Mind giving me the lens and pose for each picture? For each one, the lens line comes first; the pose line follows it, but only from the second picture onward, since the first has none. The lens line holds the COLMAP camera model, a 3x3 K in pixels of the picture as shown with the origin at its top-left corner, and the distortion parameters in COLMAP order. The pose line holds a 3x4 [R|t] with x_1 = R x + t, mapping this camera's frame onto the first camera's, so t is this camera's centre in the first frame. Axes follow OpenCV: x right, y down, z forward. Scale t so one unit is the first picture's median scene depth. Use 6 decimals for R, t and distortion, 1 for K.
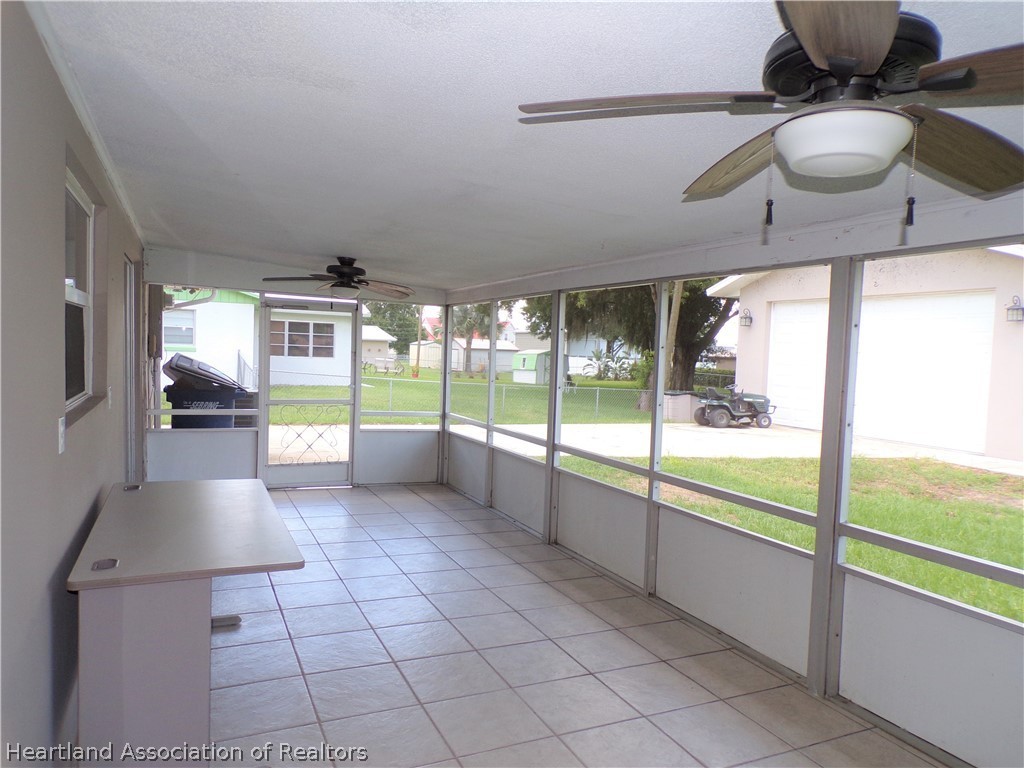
lens RADIAL K [[696.4, 0, 521.3], [0, 696.4, 388.4], [0, 0, 1]] dist [-0.027684, 0.035776]
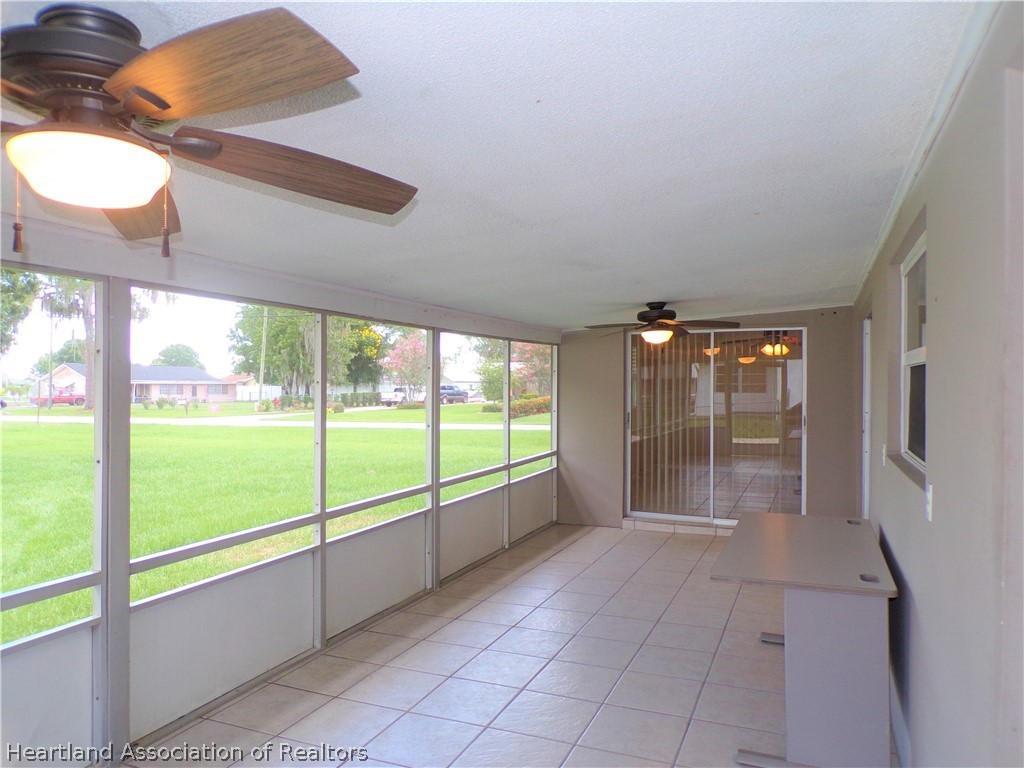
lens RADIAL K [[696.4, 0, 521.3], [0, 696.4, 388.4], [0, 0, 1]] dist [-0.027684, 0.035776]
pose [[-0.665866, -0.027733, 0.745555, -0.705491], [0.027704, 0.997701, 0.061855, -0.102230], [-0.745557, 0.061842, -0.663567, 1.450758]]
